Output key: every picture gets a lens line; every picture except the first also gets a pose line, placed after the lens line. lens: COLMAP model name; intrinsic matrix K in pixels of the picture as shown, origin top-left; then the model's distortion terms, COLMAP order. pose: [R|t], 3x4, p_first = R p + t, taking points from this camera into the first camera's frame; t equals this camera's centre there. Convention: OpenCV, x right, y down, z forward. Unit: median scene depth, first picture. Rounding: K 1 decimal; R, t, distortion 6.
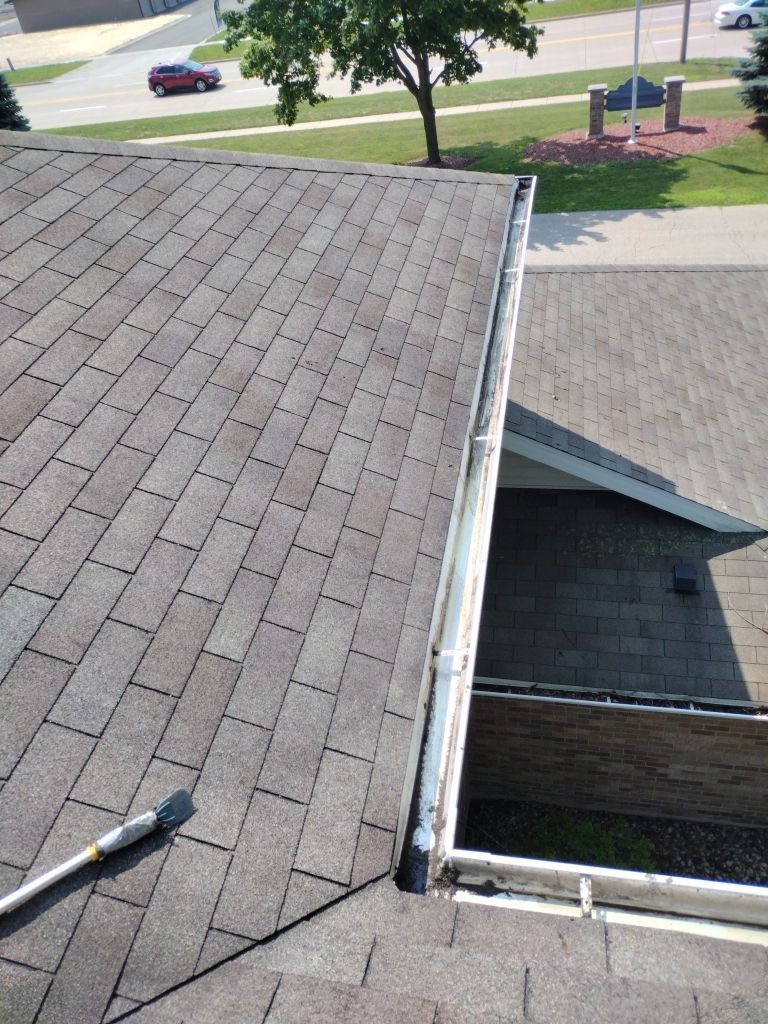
lens RADIAL K [[741.5, 0, 404.2], [0, 741.5, 511.8], [0, 0, 1]] dist [0.043773, -0.067786]
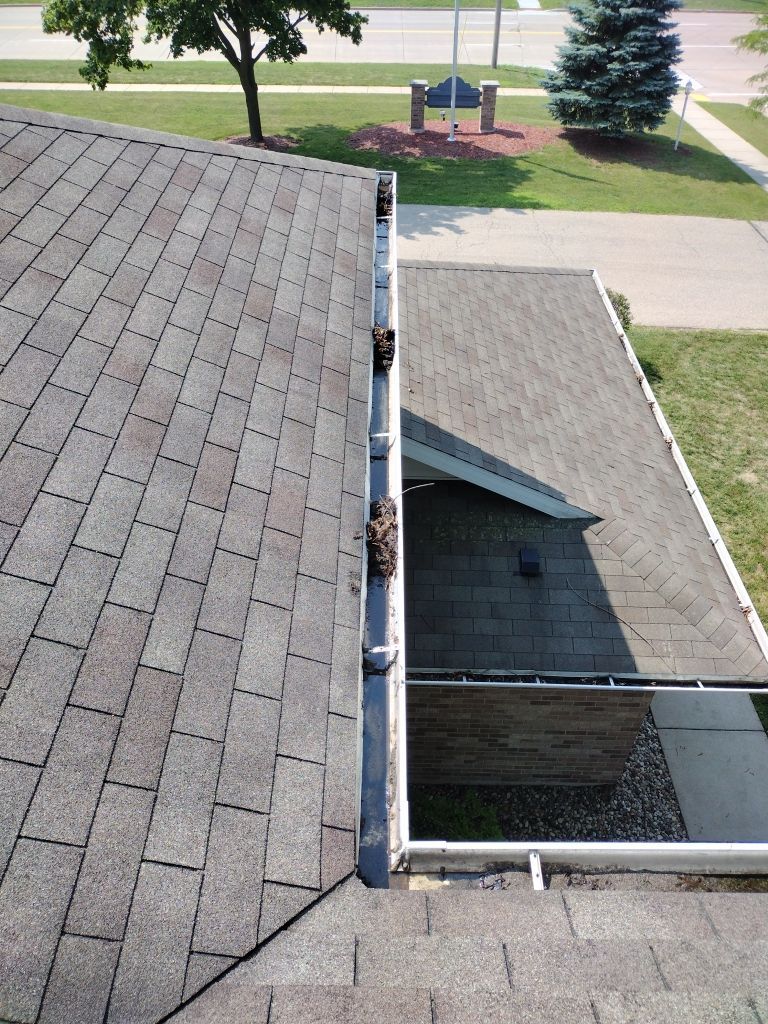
lens RADIAL K [[741.5, 0, 404.2], [0, 741.5, 511.8], [0, 0, 1]] dist [0.043773, -0.067786]
pose [[0.971754, -0.015842, 0.235464, -0.105420], [0.011396, 0.999730, 0.020231, -0.014404], [-0.235721, -0.016976, 0.971672, 0.003250]]
